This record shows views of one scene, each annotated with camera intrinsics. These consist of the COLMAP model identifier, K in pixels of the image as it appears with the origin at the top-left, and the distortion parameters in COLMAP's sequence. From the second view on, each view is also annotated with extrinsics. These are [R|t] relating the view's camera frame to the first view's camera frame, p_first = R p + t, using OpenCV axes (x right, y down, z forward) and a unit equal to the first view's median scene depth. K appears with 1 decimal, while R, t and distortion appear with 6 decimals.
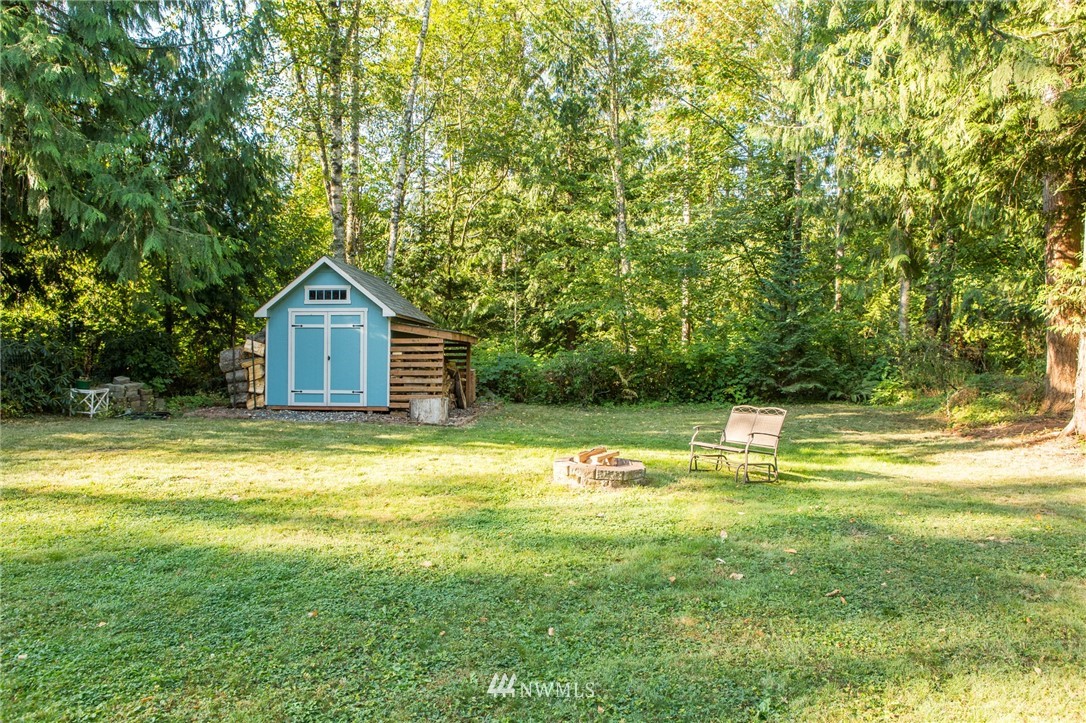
lens RADIAL K [[773.9, 0, 541.8], [0, 773.9, 360.1], [0, 0, 1]] dist [-0.064967, 0.000491]
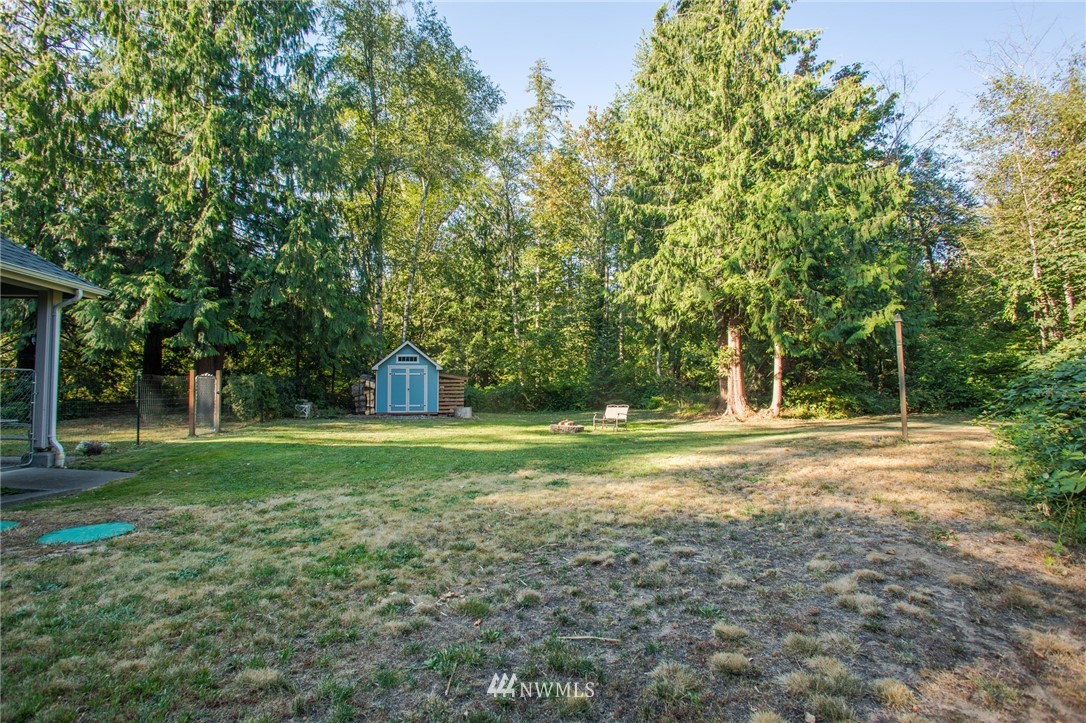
lens RADIAL K [[529.0, 0, 545.4], [0, 529.0, 362.1], [0, 0, 1]] dist [-0.049578, 0.015074]
pose [[0.970207, 0.002158, 0.242267, -0.262372], [0.010704, 0.998602, -0.051761, 0.001378], [-0.242040, 0.052812, 0.968828, -0.473801]]
